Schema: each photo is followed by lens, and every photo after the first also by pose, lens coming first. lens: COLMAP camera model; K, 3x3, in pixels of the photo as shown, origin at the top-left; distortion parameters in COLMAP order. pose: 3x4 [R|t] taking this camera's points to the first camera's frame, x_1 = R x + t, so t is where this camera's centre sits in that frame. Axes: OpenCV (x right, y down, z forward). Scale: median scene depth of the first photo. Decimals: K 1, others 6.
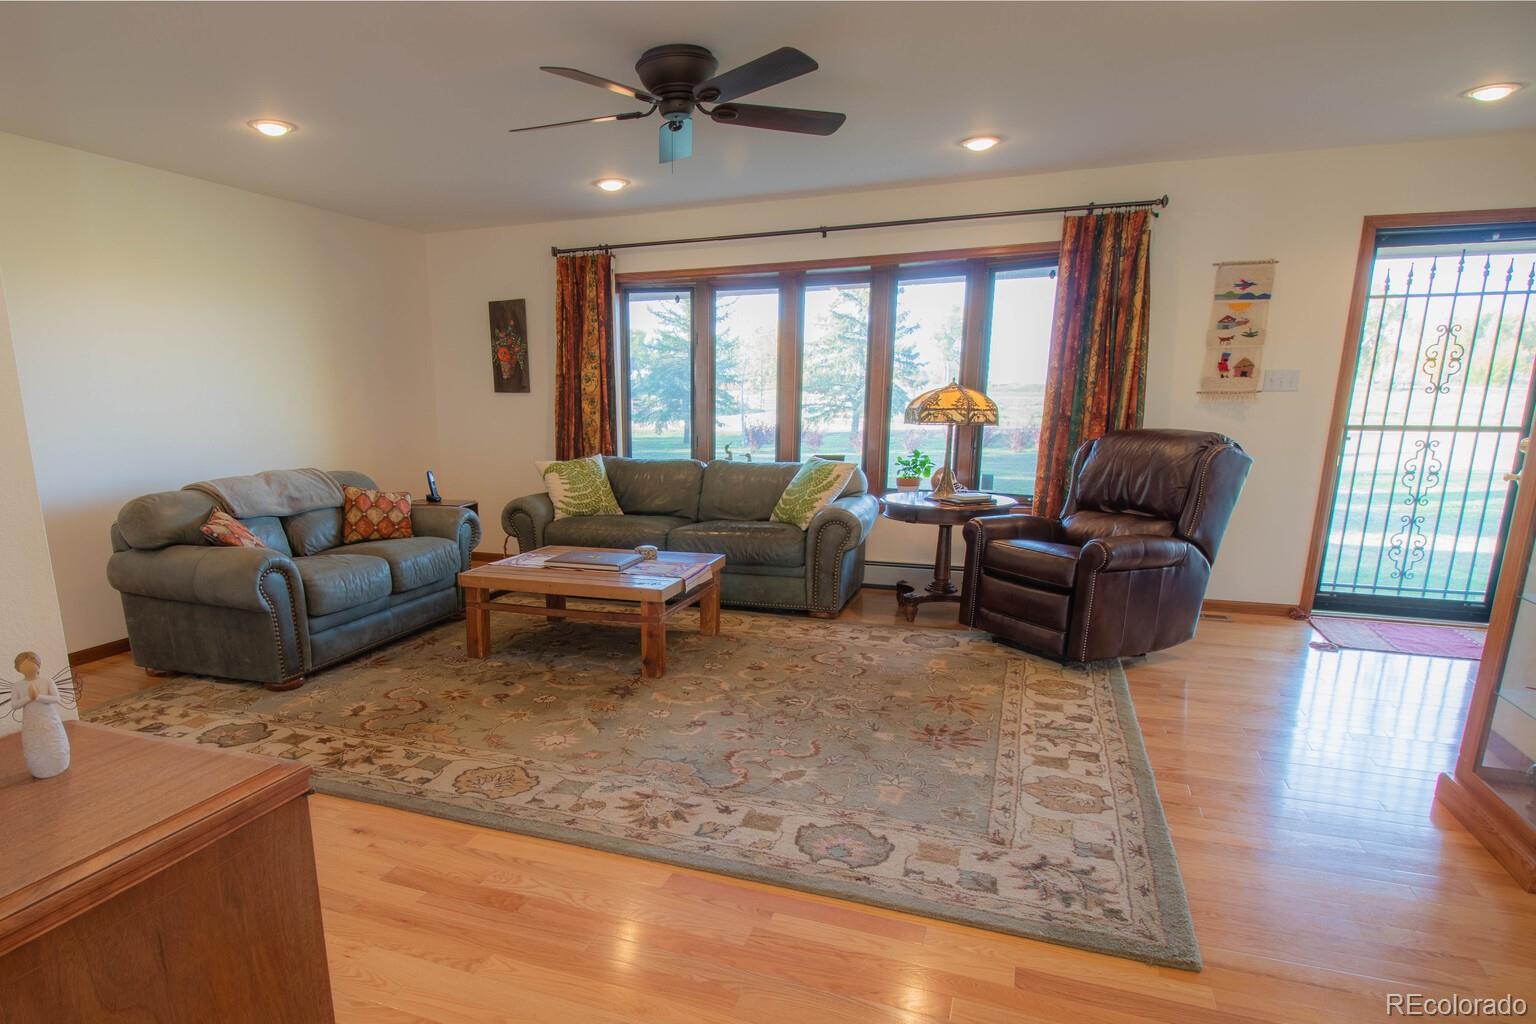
lens RADIAL K [[896.8, 0, 629.7], [0, 896.8, 614.0], [0, 0, 1]] dist [0.001786, -0.015720]
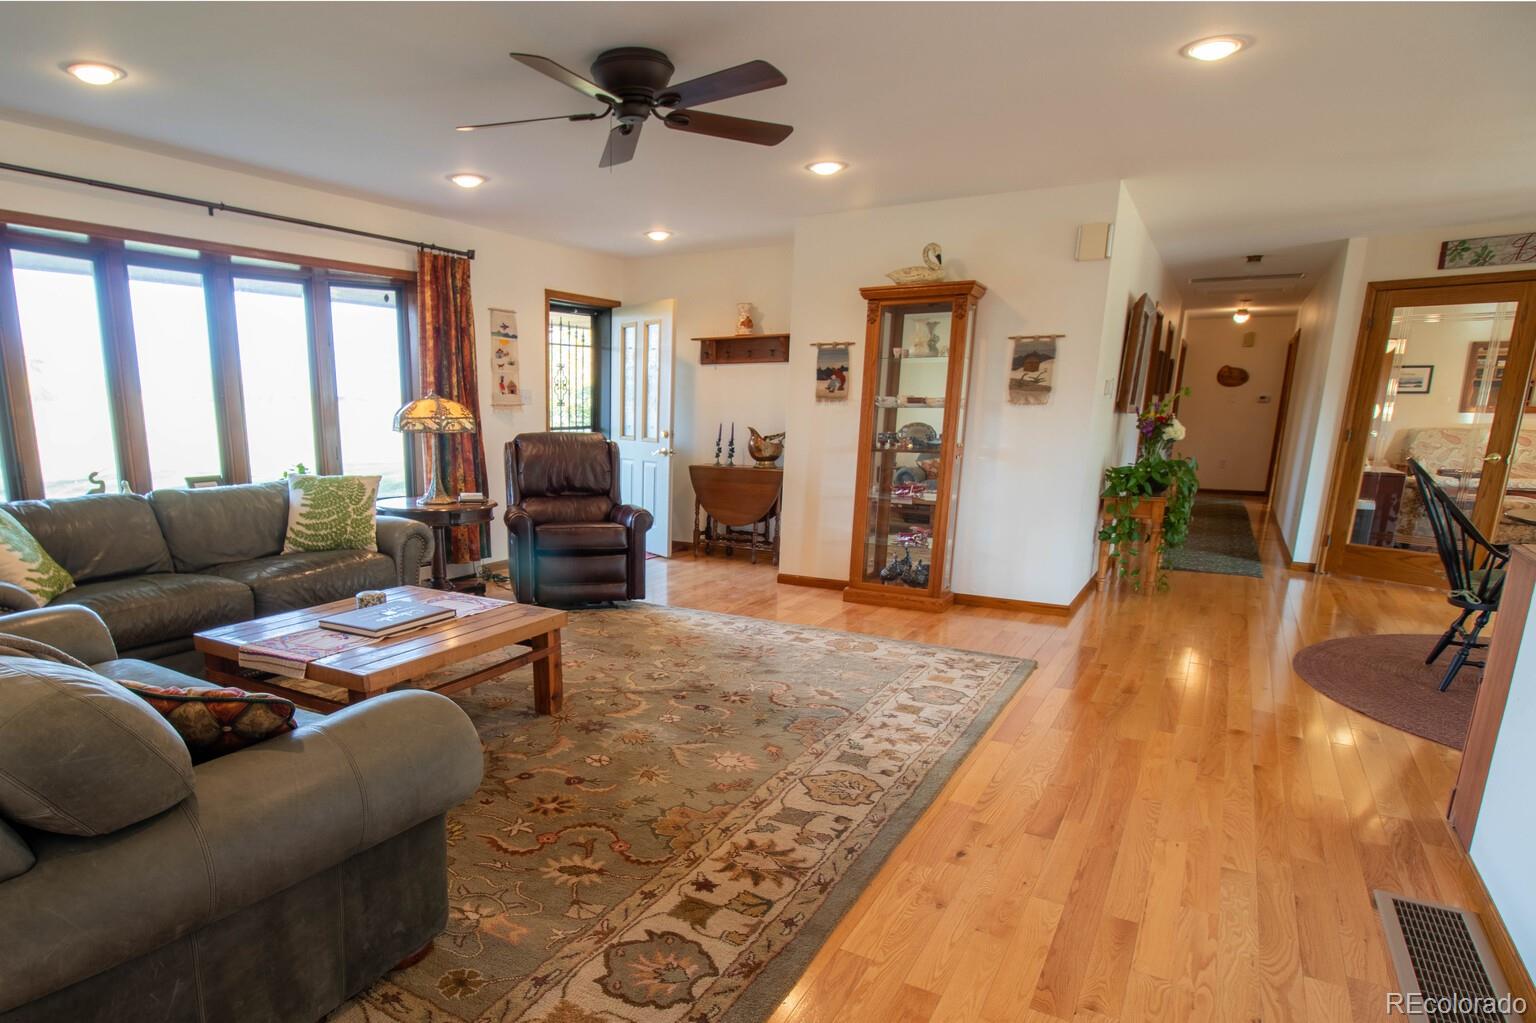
lens RADIAL K [[896.8, 0, 629.7], [0, 896.8, 613.5], [0, 0, 1]] dist [0.001786, -0.015720]
pose [[0.173133, -0.212274, 0.961751, -0.685718], [0.231195, 0.957972, 0.169821, -0.136954], [-0.957379, 0.192950, 0.214933, 0.604813]]
